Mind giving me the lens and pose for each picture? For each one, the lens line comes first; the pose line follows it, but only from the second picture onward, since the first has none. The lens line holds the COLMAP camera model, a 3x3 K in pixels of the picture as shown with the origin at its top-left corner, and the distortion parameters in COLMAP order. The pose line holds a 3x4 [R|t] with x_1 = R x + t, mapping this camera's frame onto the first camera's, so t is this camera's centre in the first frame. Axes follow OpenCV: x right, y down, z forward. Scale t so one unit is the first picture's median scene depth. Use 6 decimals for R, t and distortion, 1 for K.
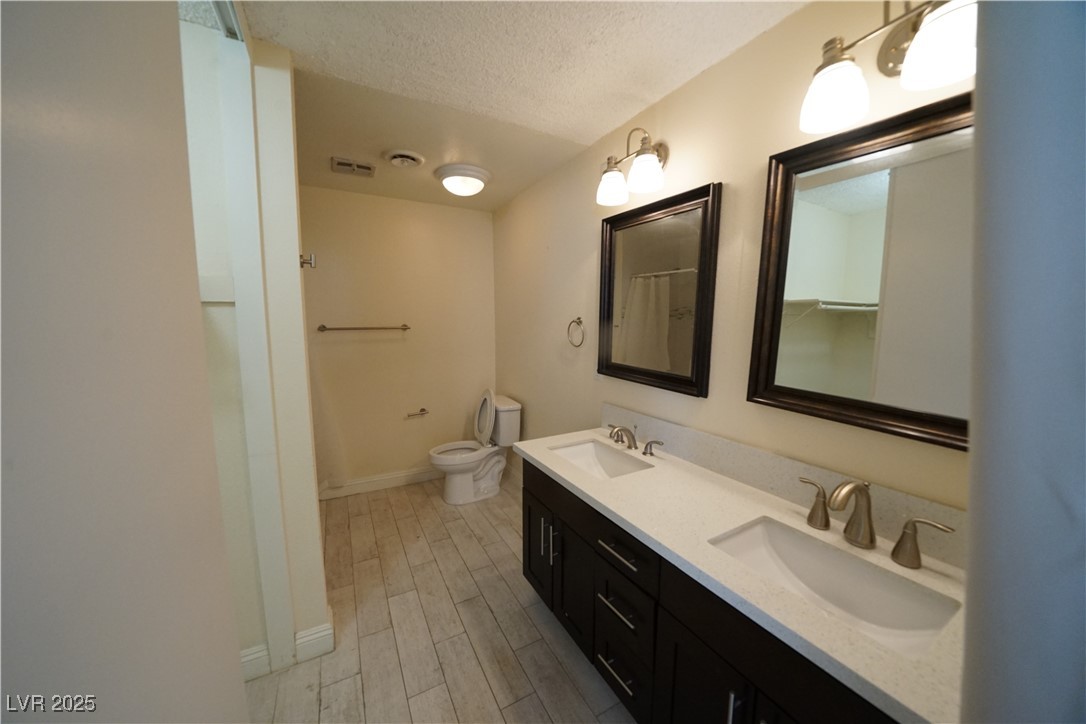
lens RADIAL K [[373.6, 0, 541.7], [0, 373.6, 372.0], [0, 0, 1]] dist [-0.025504, 0.002413]
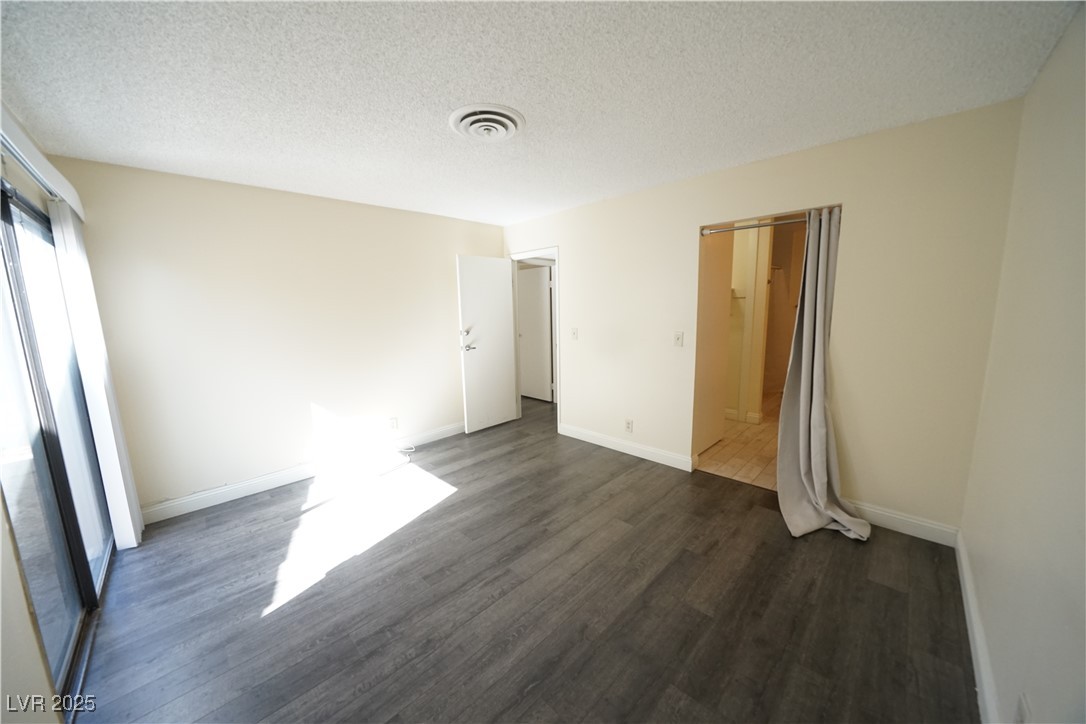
lens RADIAL K [[373.6, 0, 541.8], [0, 373.6, 361.3], [0, 0, 1]] dist [-0.025504, 0.002413]
pose [[0.270637, 0.140899, -0.952315, 1.716310], [-0.108934, 0.987360, 0.115127, 0.180364], [0.956498, 0.072582, 0.282565, -1.488123]]
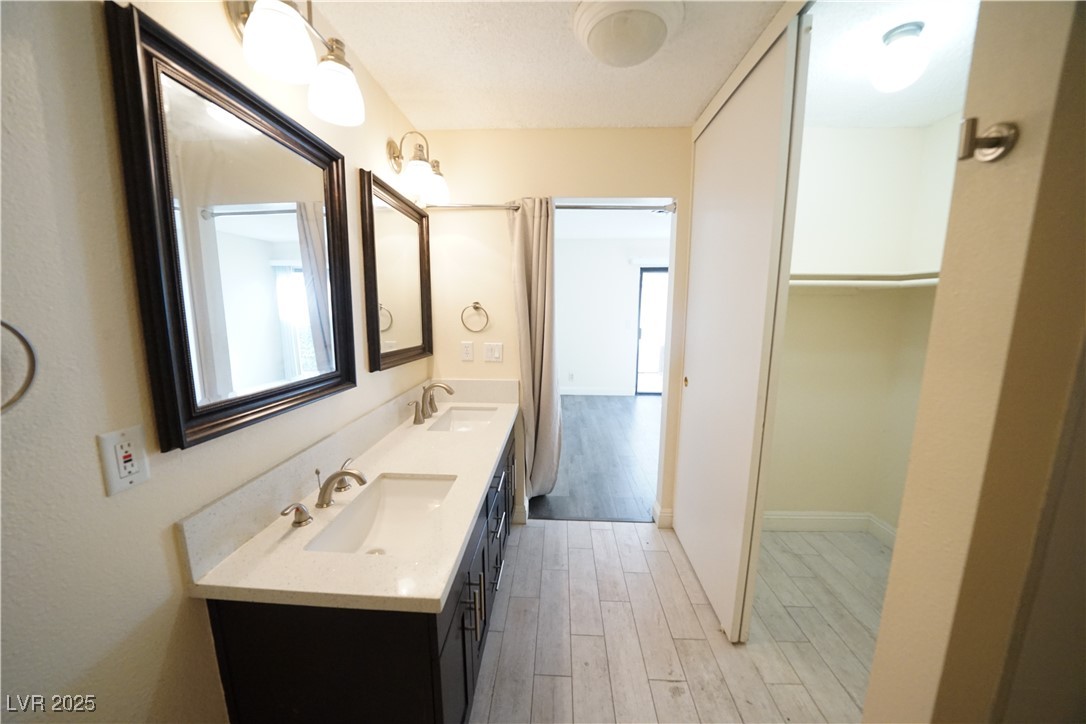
lens RADIAL K [[373.6, 0, 538.5], [0, 373.6, 368.2], [0, 0, 1]] dist [-0.025504, 0.002413]
pose [[-0.846283, -0.090734, 0.524950, -0.483766], [0.070967, 0.957406, 0.279888, -0.219567], [-0.527985, 0.274119, -0.803797, 1.581595]]
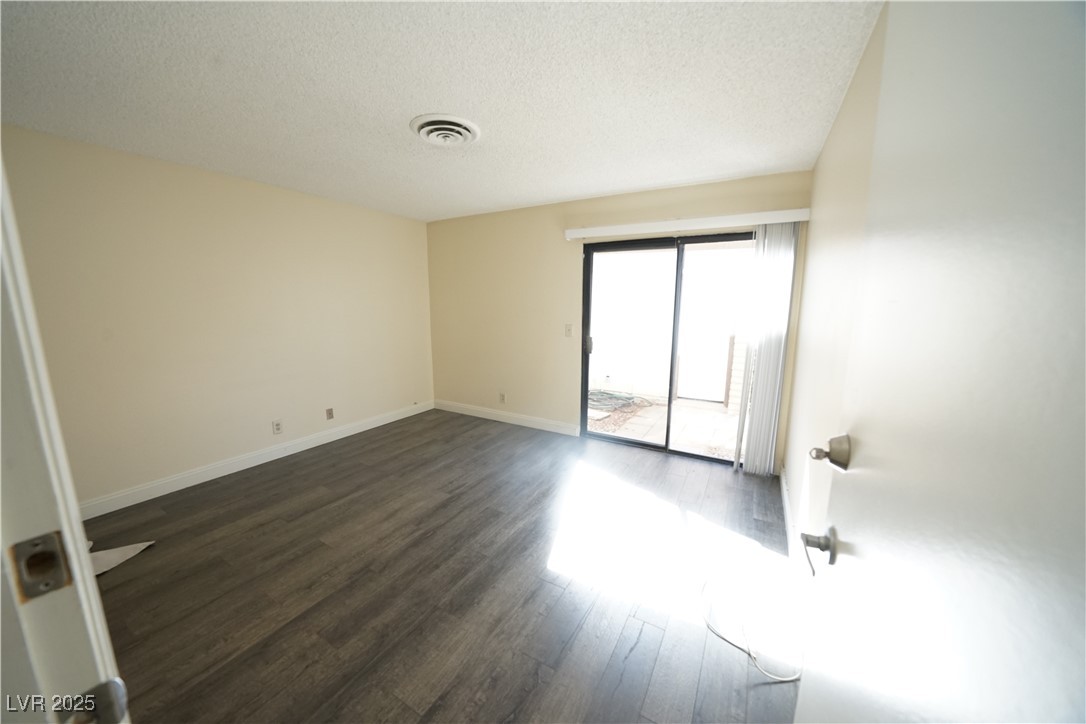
lens RADIAL K [[373.6, 0, 542.6], [0, 373.6, 365.0], [0, 0, 1]] dist [-0.025504, 0.002413]
pose [[-0.513613, -0.141357, 0.846298, -1.397139], [0.117768, 0.965387, 0.232722, 0.107700], [-0.849901, 0.219196, -0.479188, -0.769753]]
